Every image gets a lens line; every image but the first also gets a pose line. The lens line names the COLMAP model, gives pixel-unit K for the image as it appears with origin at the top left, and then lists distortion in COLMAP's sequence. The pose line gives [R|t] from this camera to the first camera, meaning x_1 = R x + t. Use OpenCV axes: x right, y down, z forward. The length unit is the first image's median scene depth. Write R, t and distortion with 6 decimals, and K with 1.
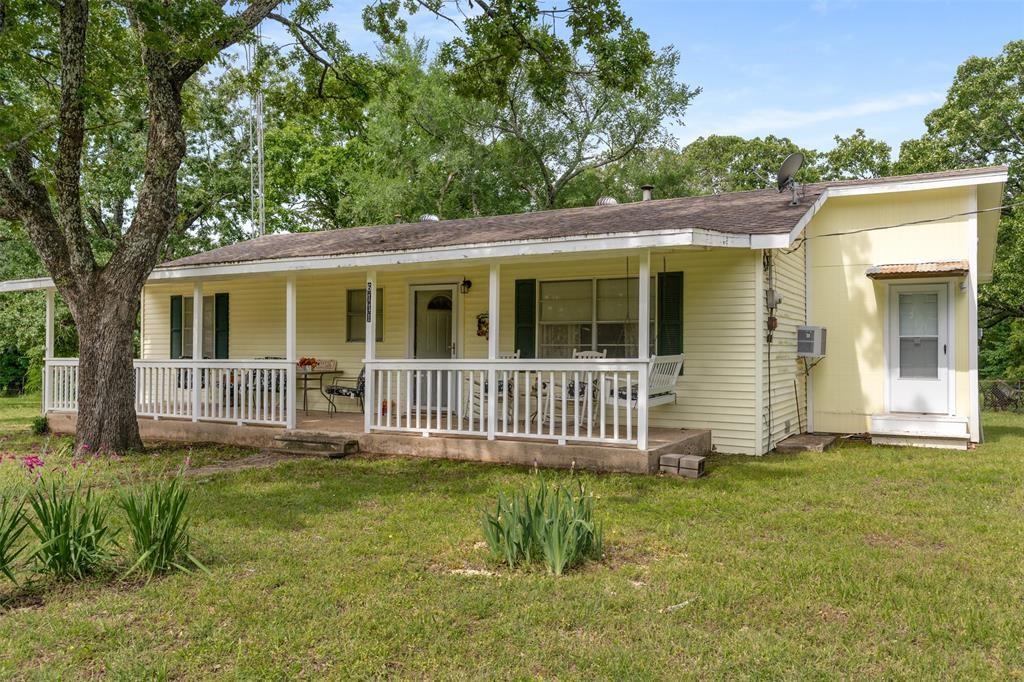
lens RADIAL K [[780.7, 0, 505.1], [0, 780.7, 345.6], [0, 0, 1]] dist [-0.002422, 0.004721]
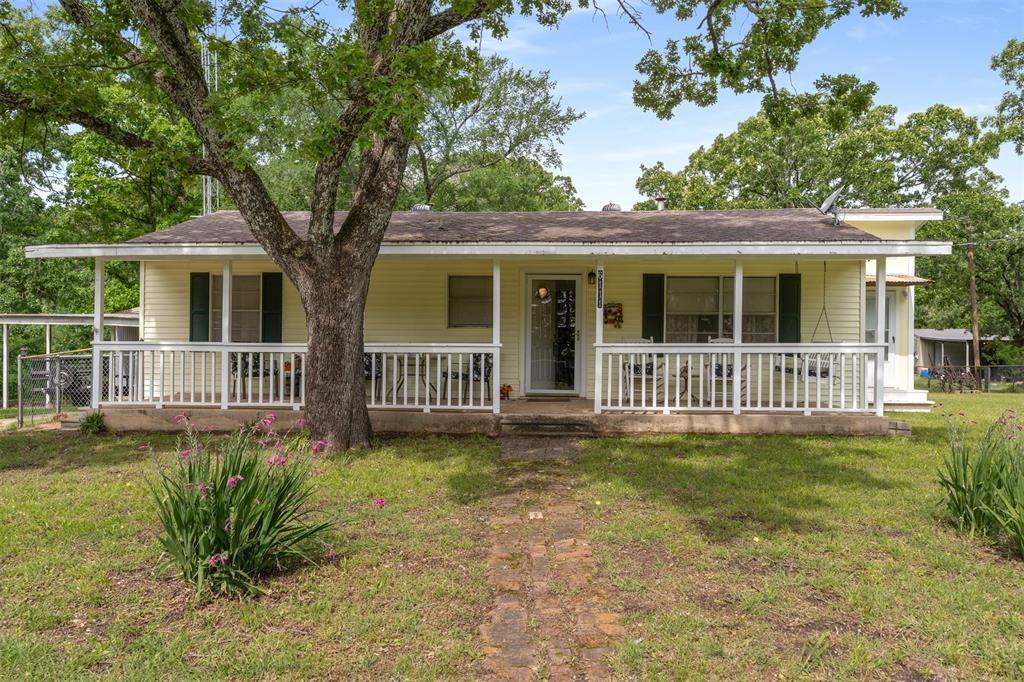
lens RADIAL K [[733.6, 0, 508.1], [0, 733.6, 333.8], [0, 0, 1]] dist [0.002289, -0.000807]
pose [[0.906449, 0.011633, 0.422155, -0.660551], [-0.008806, 0.999924, -0.008646, 0.013636], [-0.422224, 0.004120, 0.906482, 0.145540]]
